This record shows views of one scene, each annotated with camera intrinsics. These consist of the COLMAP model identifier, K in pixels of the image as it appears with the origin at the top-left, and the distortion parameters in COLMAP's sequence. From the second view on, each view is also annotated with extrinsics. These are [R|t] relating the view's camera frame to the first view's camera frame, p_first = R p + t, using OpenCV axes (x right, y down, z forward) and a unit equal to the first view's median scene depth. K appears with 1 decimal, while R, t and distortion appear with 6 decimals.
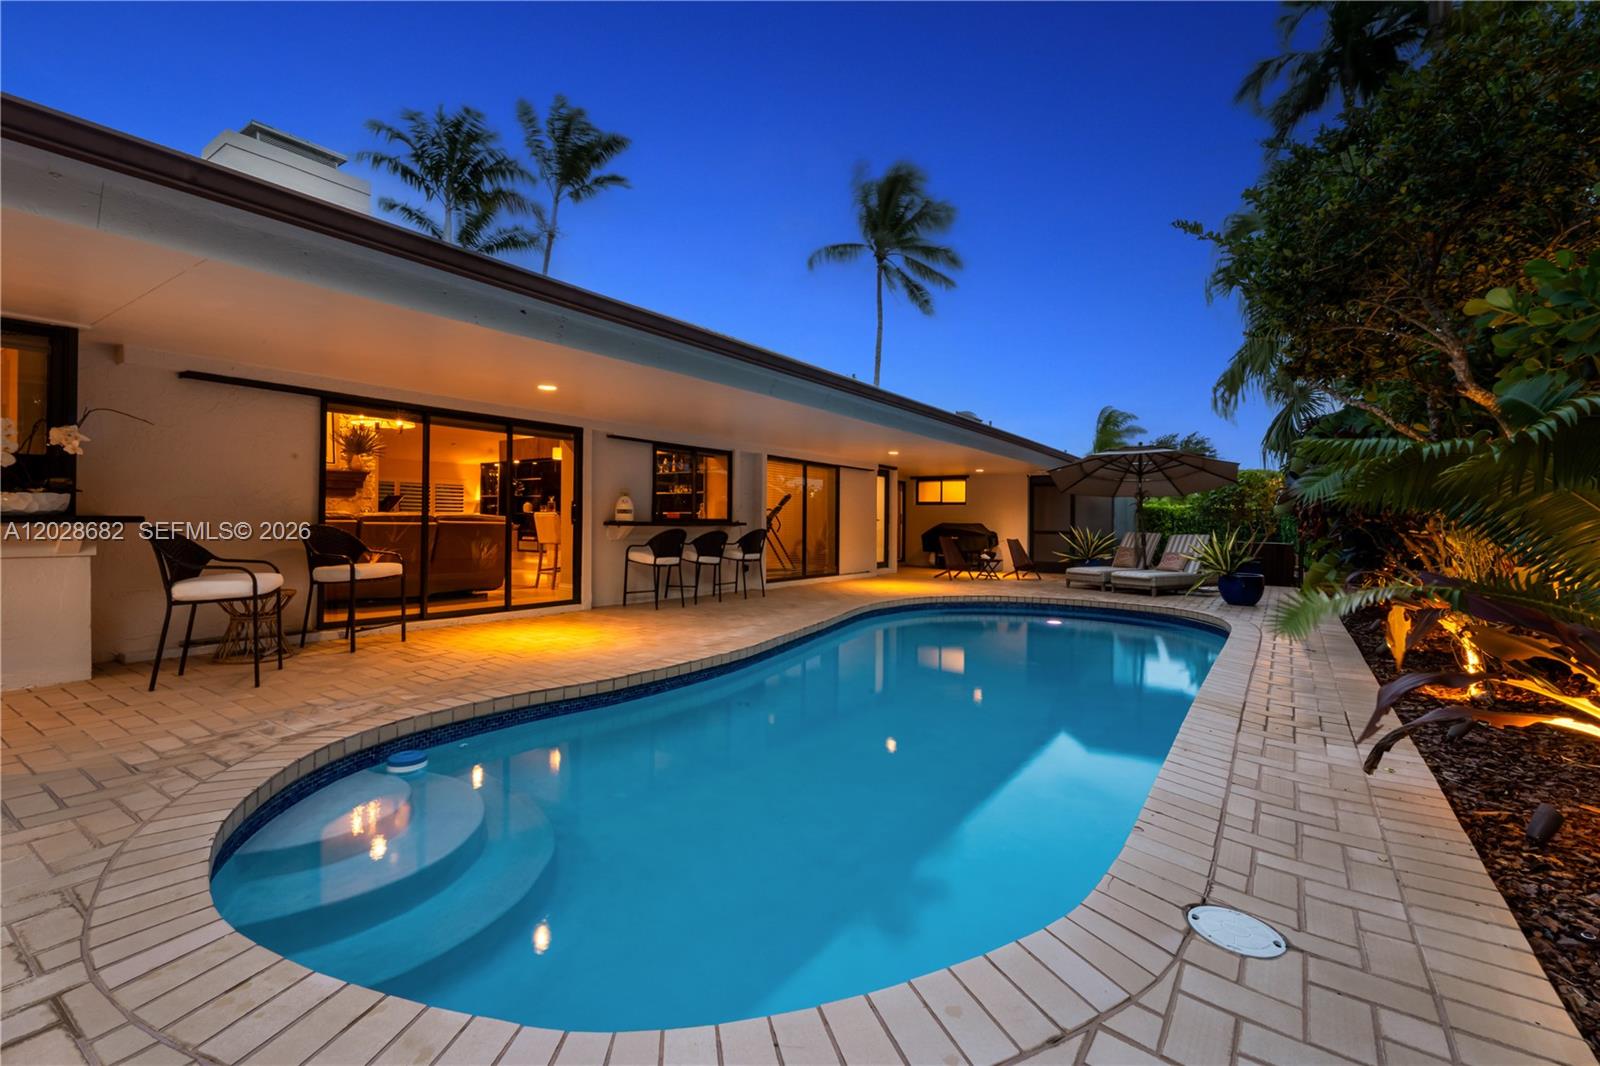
lens RADIAL K [[717.4, 0, 769.6], [0, 717.4, 524.8], [0, 0, 1]] dist [-0.000122, 0.001929]
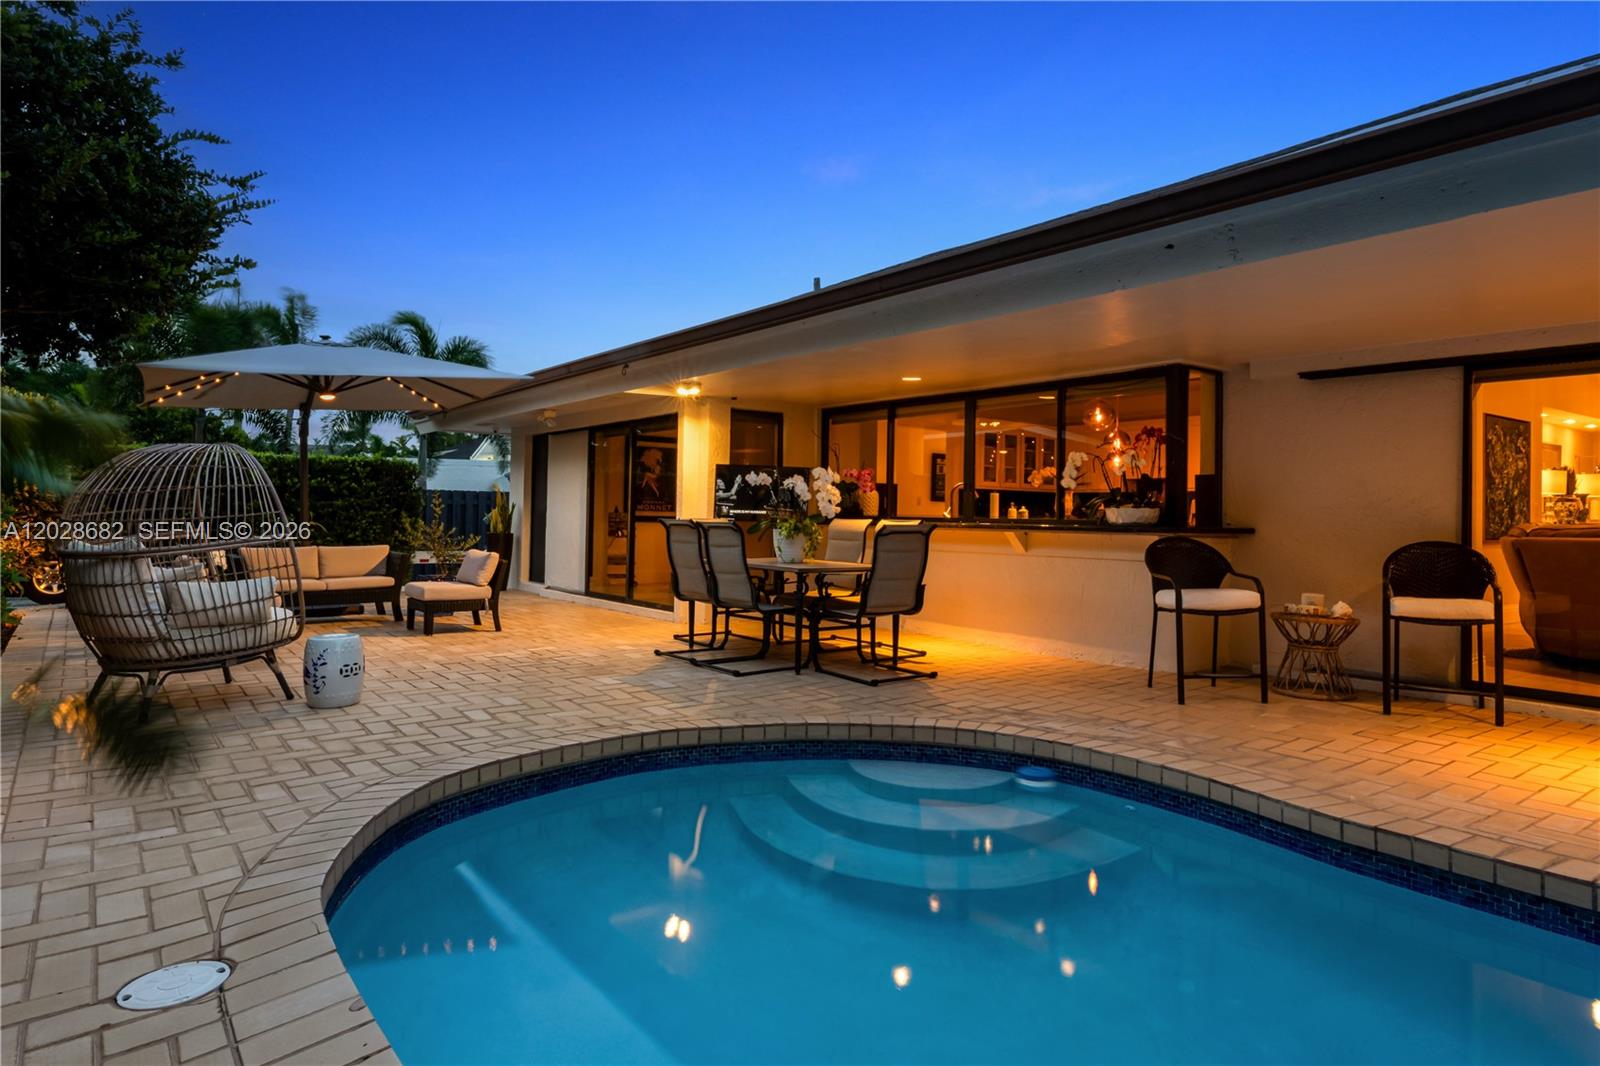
lens RADIAL K [[943.8, 0, 802.4], [0, 943.8, 523.4], [0, 0, 1]] dist [-0.003701, -0.000078]
pose [[-0.283922, -0.006385, -0.958826, 0.286296], [-0.021958, 0.999759, -0.000155, -0.002624], [0.958596, 0.021010, -0.283994, 0.381759]]
